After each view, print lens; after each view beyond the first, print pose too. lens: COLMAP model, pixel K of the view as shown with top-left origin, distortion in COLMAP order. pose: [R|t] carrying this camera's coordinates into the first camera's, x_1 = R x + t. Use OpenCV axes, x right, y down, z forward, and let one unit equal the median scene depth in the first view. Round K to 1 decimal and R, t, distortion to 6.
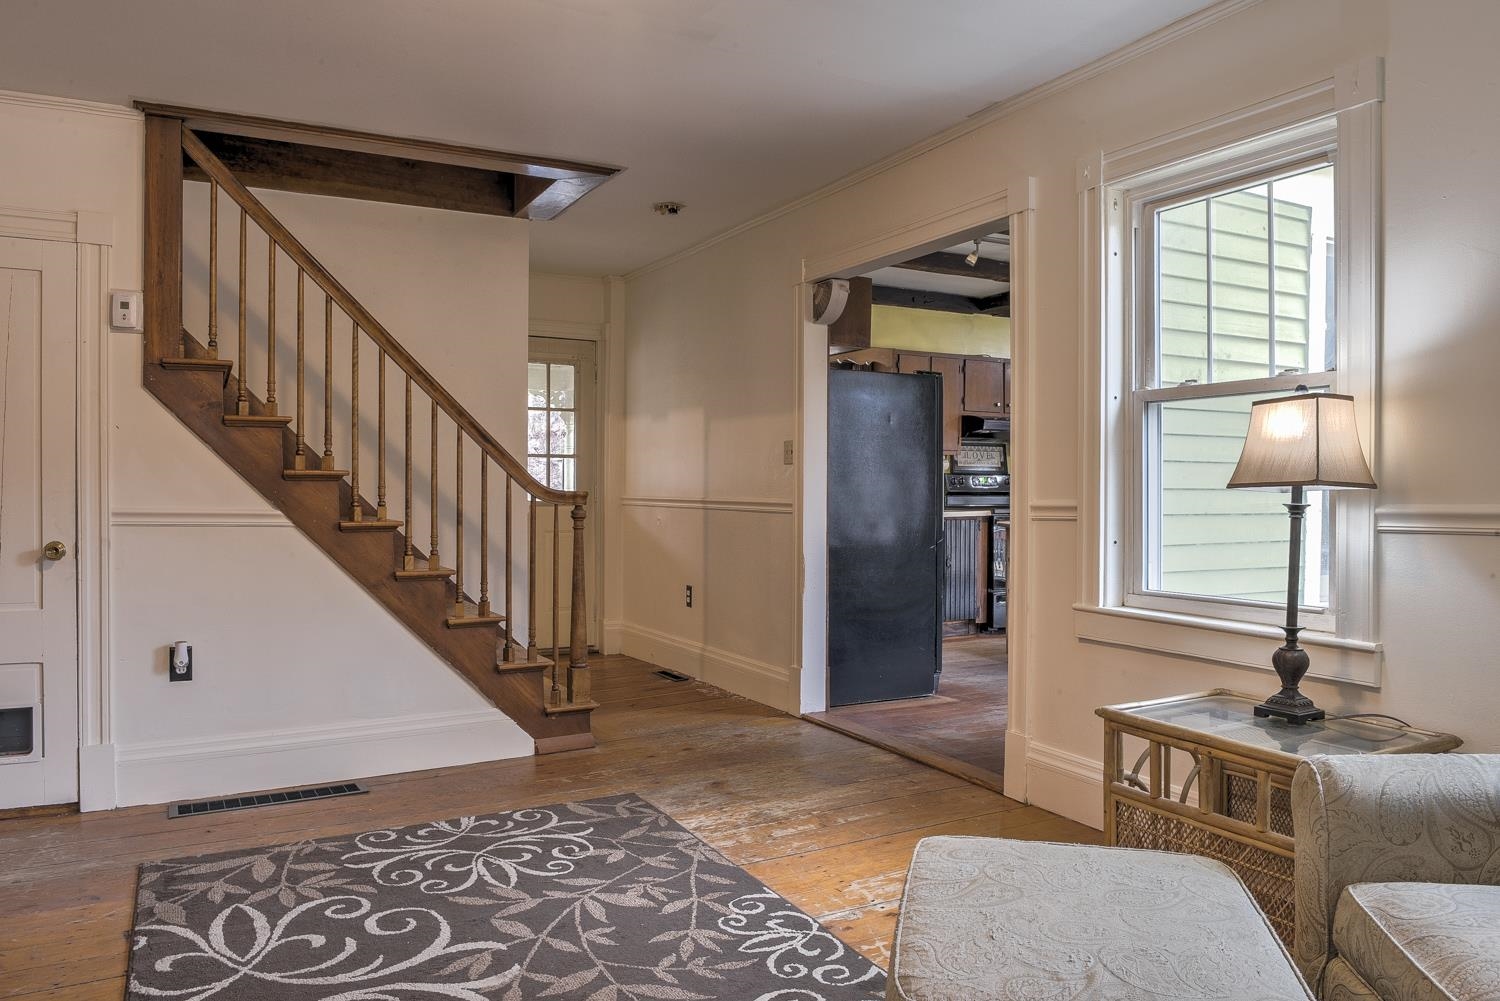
lens RADIAL K [[1069.8, 0, 750.0], [0, 1069.8, 500.5], [0, 0, 1]] dist [-0.033522, -0.004663]
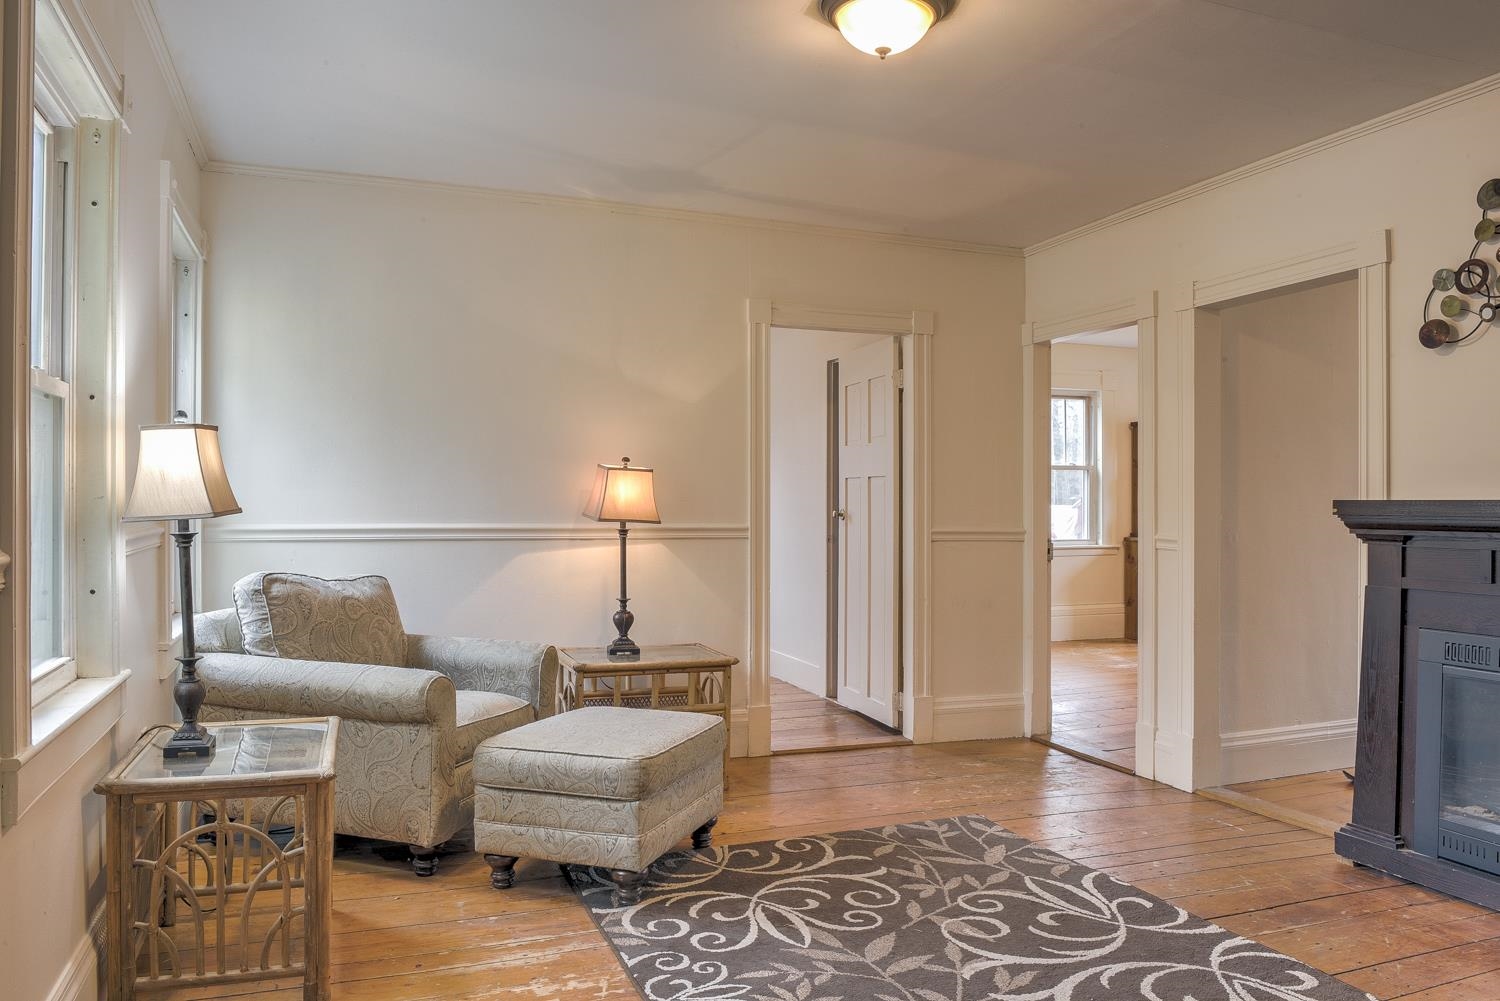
lens RADIAL K [[1069.8, 0, 750.0], [0, 1069.8, 500.5], [0, 0, 1]] dist [-0.033522, -0.004663]
pose [[-0.992231, -0.004727, 0.124318, -0.135118], [-0.003362, 0.999932, 0.011186, -0.042112], [-0.124362, 0.010681, -0.992179, 2.054139]]
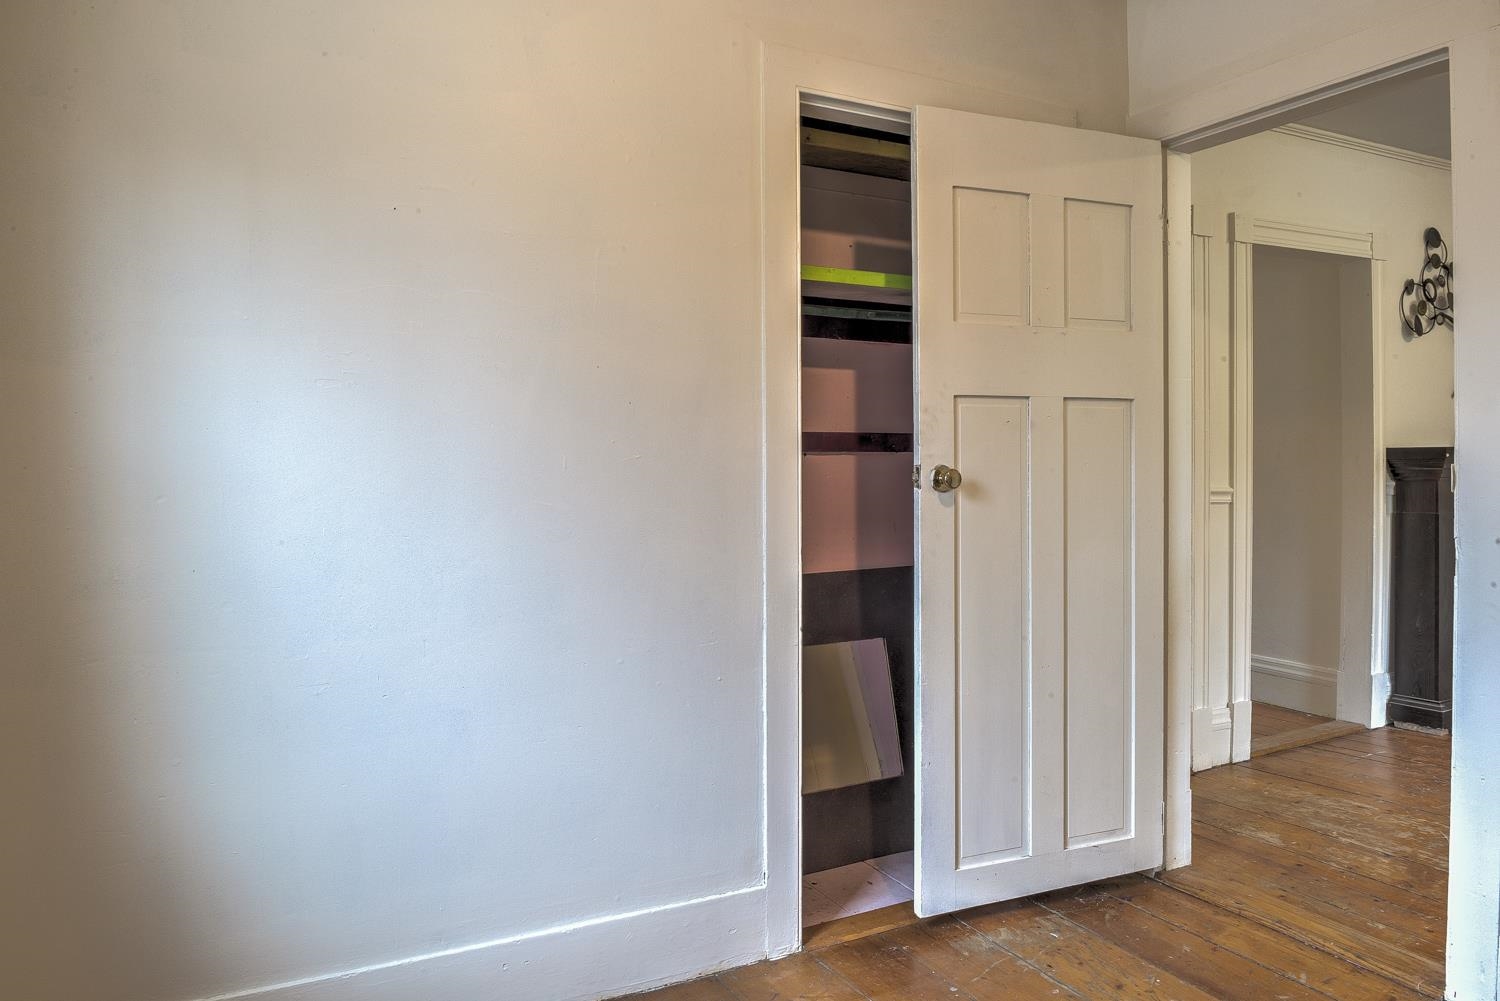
lens RADIAL K [[1032.1, 0, 748.1], [0, 1032.1, 506.7], [0, 0, 1]] dist [-0.031673, -0.006950]
pose [[-0.010664, 0.039721, -0.999154, 0.961001], [0.001641, 0.999210, 0.039706, -0.002092], [0.999942, -0.001216, -0.010721, -0.572267]]
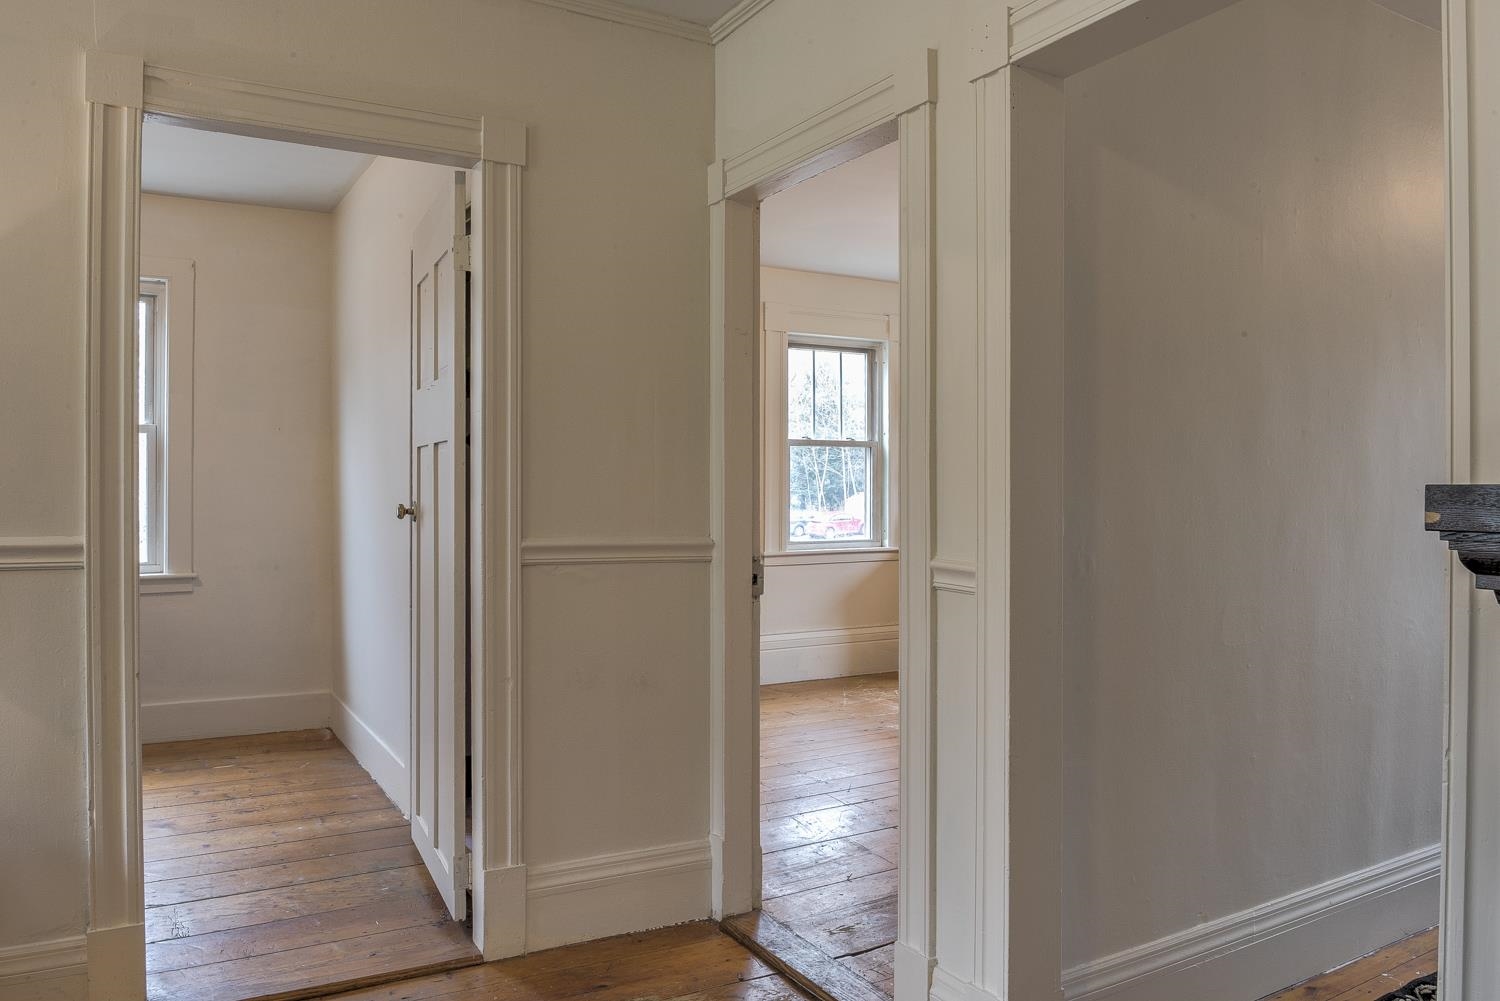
lens RADIAL K [[1061.7, 0, 747.3], [0, 1061.7, 491.2], [0, 0, 1]] dist [-0.033436, -0.001719]
pose [[-0.999448, -0.005168, -0.032819, -0.423867], [-0.005611, 0.999894, 0.013424, -0.031178], [0.032746, 0.013601, -0.999371, 0.999047]]
